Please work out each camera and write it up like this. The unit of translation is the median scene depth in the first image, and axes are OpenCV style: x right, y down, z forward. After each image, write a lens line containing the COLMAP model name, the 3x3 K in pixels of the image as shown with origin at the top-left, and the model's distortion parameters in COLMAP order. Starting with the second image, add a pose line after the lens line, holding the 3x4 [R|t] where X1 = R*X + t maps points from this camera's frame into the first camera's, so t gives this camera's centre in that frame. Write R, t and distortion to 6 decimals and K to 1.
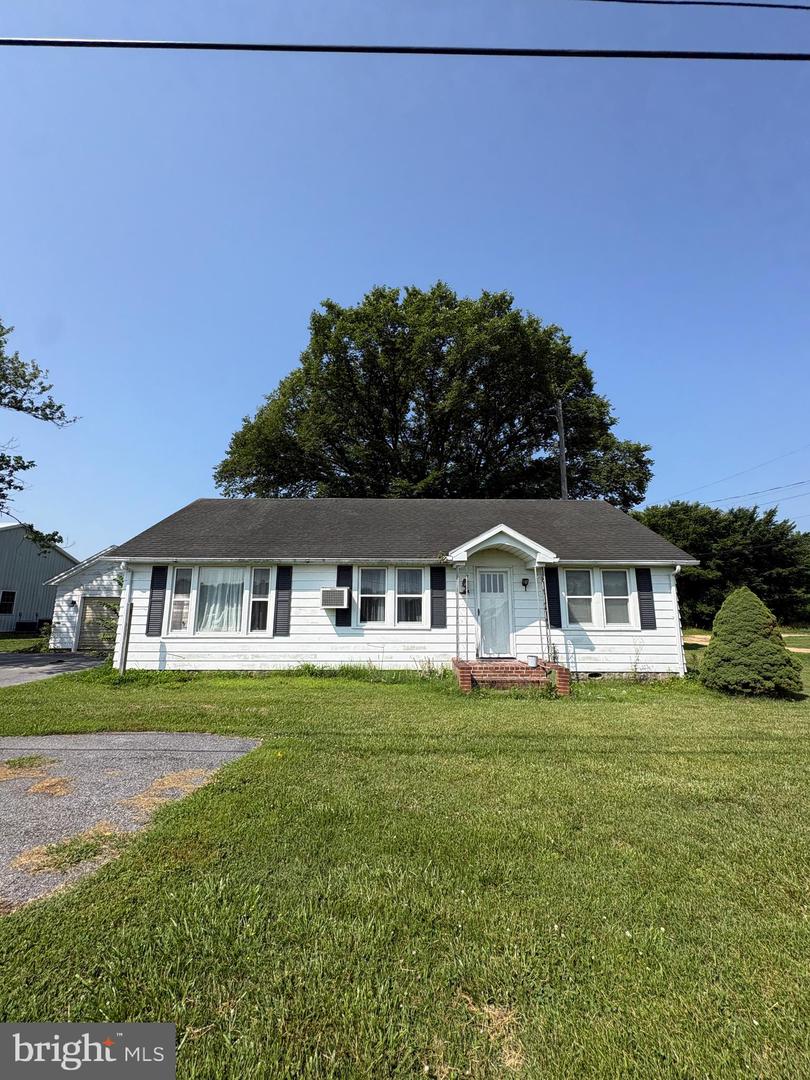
lens RADIAL K [[428.3, 0, 407.0], [0, 428.3, 536.0], [0, 0, 1]] dist [-0.000864, 0.000022]
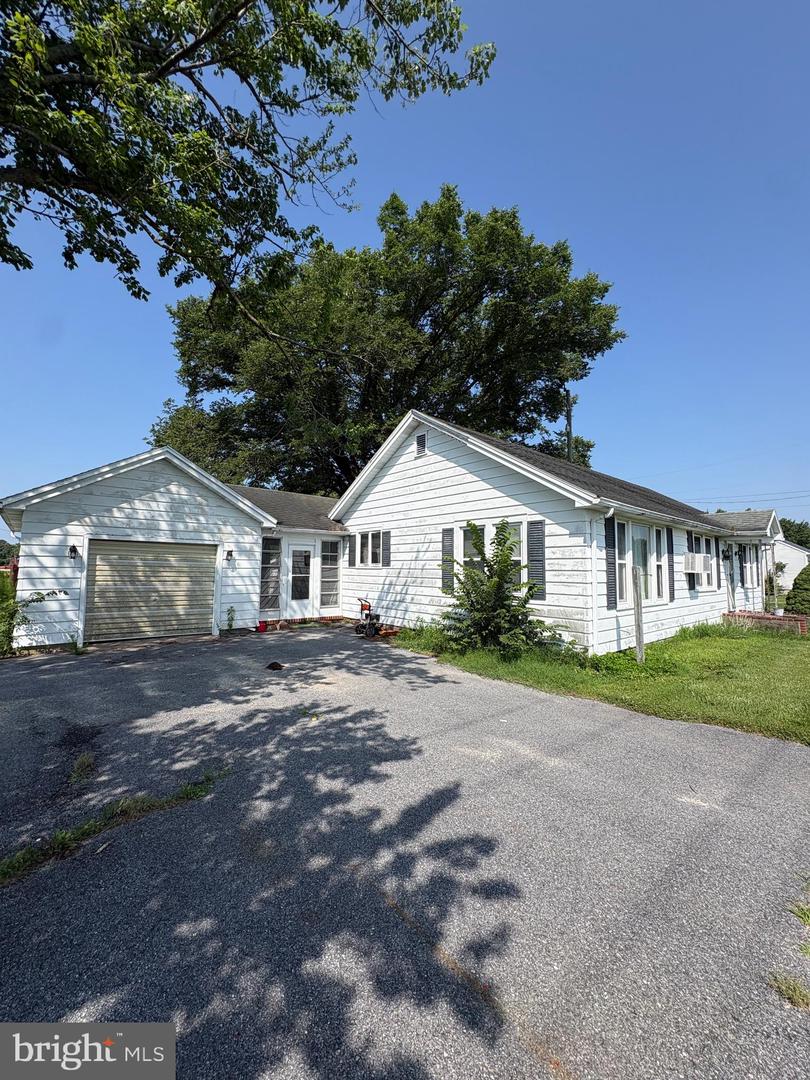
lens RADIAL K [[428.3, 0, 407.0], [0, 428.3, 536.0], [0, 0, 1]] dist [-0.000864, 0.000022]
pose [[0.755975, 0.058792, 0.651955, -0.808575], [-0.129327, 0.989742, 0.060709, 0.061480], [-0.641698, -0.130210, 0.755823, 0.393324]]
